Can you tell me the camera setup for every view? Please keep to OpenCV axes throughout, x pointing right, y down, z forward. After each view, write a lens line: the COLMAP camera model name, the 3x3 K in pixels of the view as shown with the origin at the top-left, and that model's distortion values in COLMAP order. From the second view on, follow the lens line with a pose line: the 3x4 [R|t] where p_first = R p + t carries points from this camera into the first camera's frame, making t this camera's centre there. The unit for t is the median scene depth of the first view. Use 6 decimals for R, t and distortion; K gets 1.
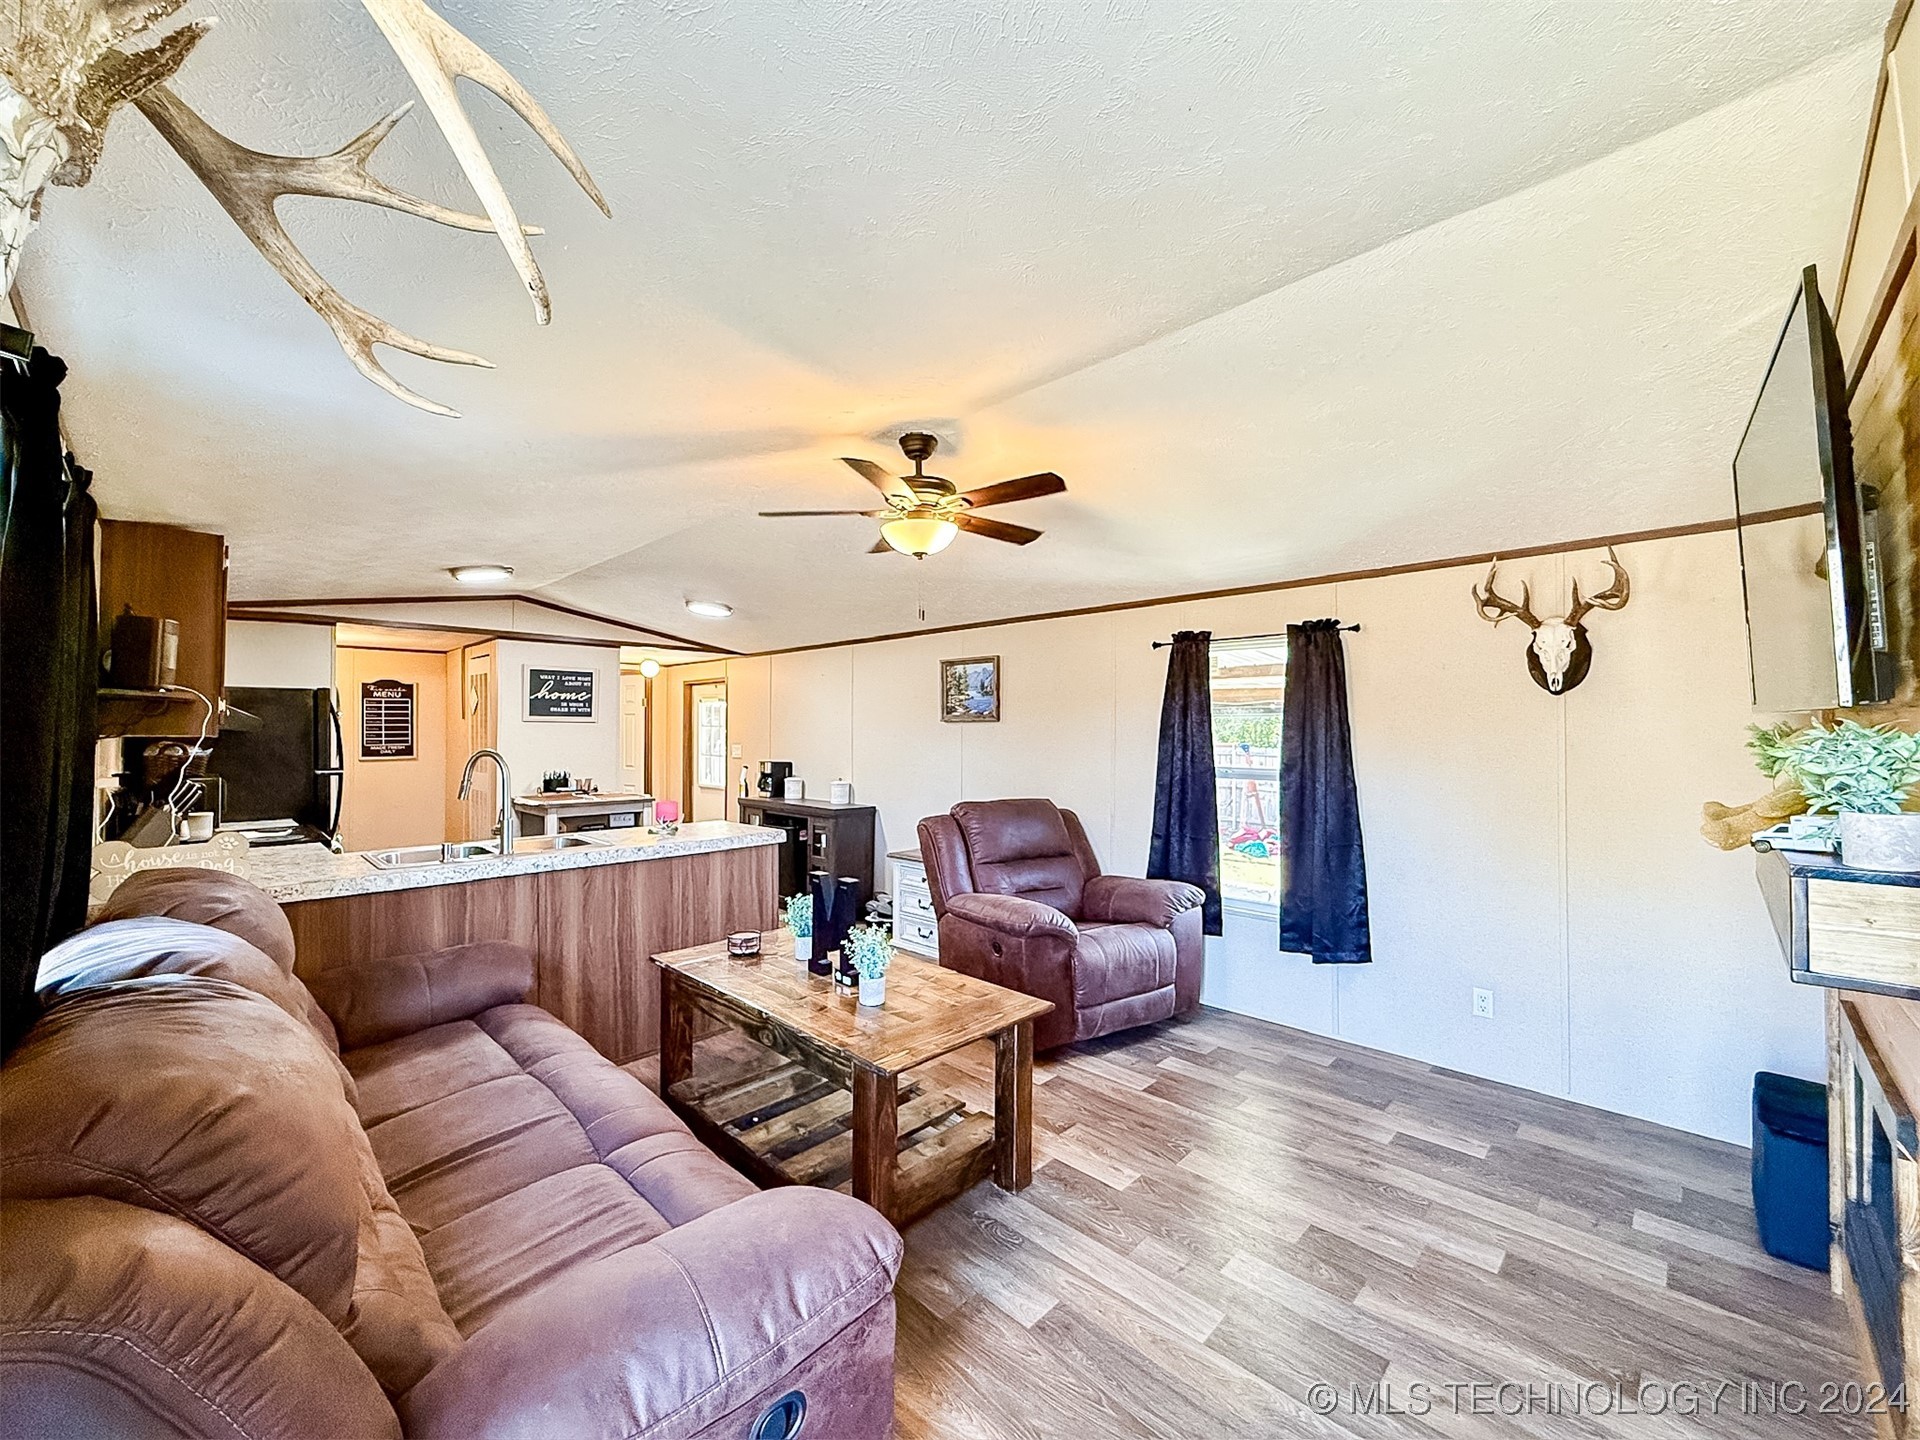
lens RADIAL K [[763.1, 0, 954.1], [0, 763.1, 723.3], [0, 0, 1]] dist [-0.001020, -0.000049]
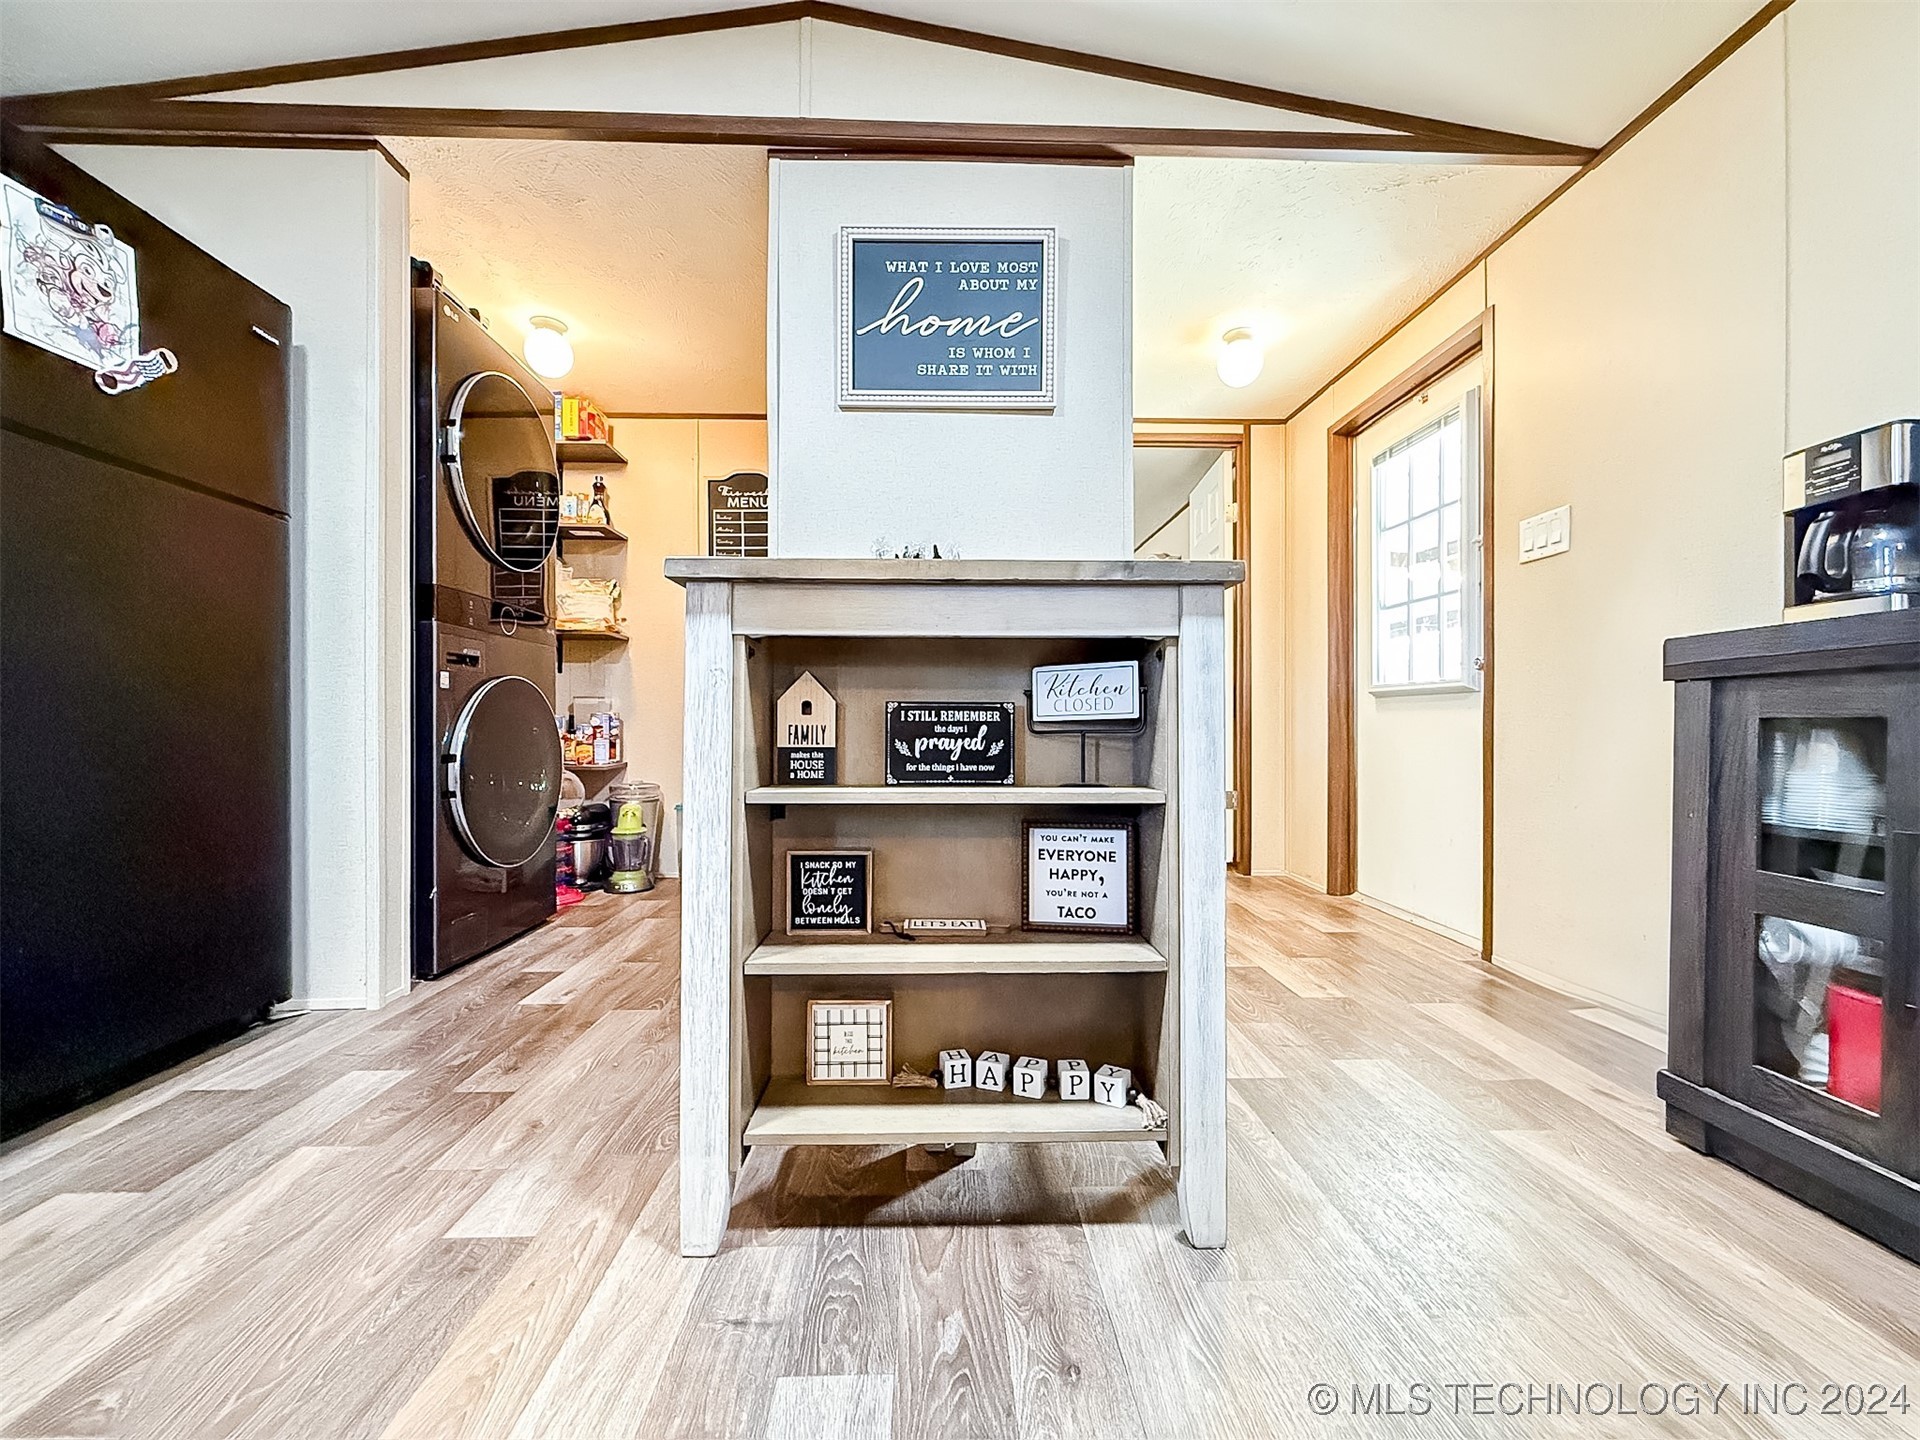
lens RADIAL K [[763.1, 0, 954.1], [0, 763.1, 723.3], [0, 0, 1]] dist [-0.001020, -0.000049]
pose [[0.722391, -0.003313, -0.691477, -0.511366], [0.004617, 0.999989, 0.000033, 0.215931], [0.691469, -0.003216, 0.722399, 1.329689]]
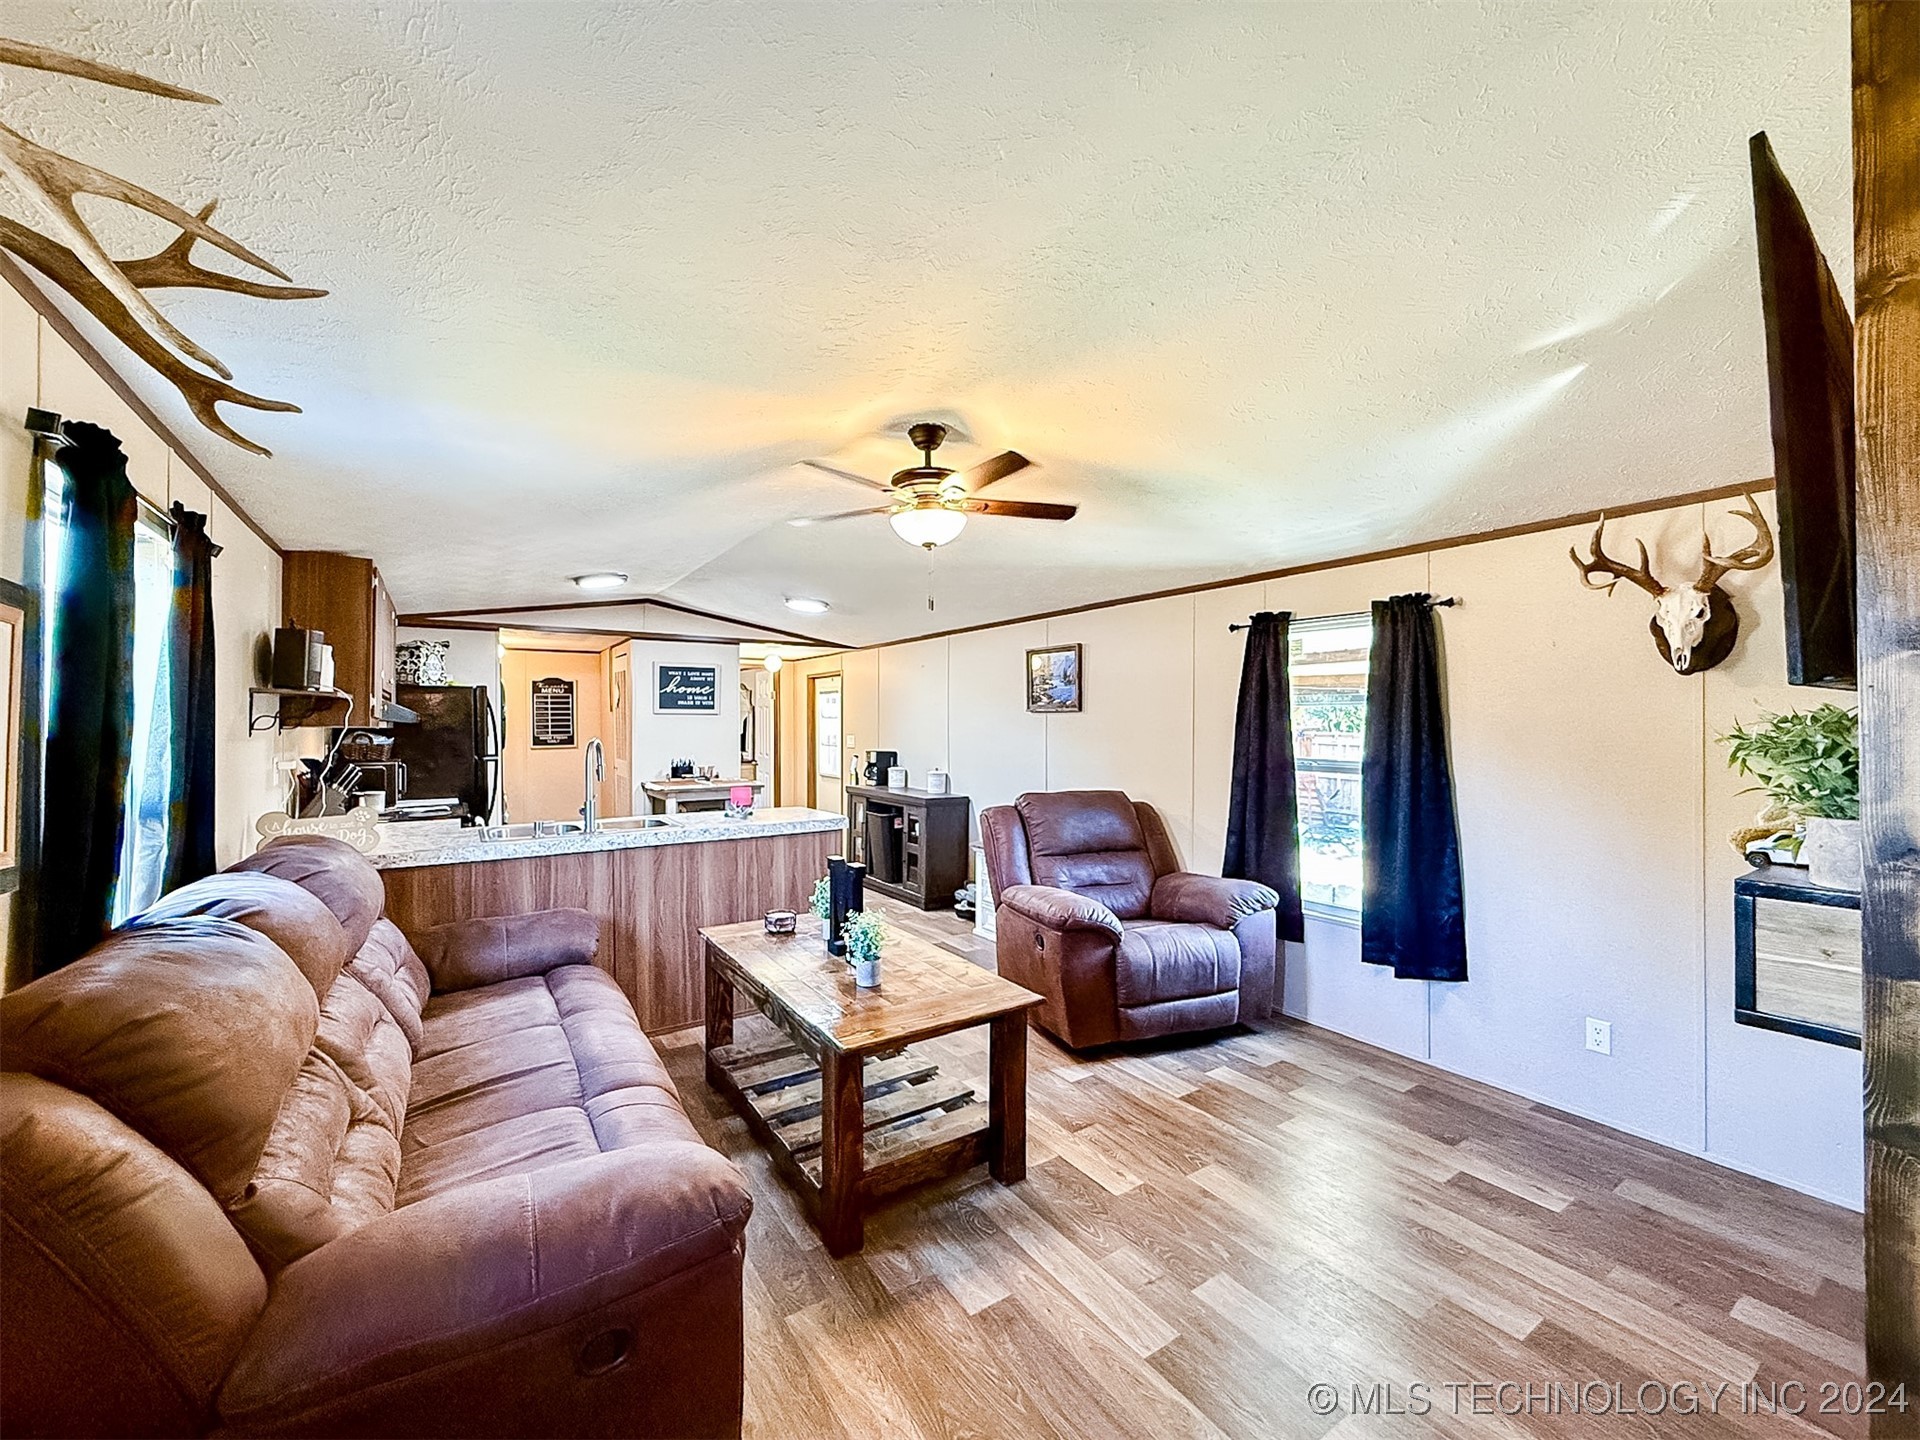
lens RADIAL K [[769.9, 0, 958.6], [0, 769.9, 724.1], [0, 0, 1]] dist [-0.000732, 0.000060]
pose [[0.978368, -0.002405, -0.206859, 0.155095], [0.005000, 0.999915, 0.012021, 0.002445], [0.206813, -0.012795, 0.978297, 0.009305]]
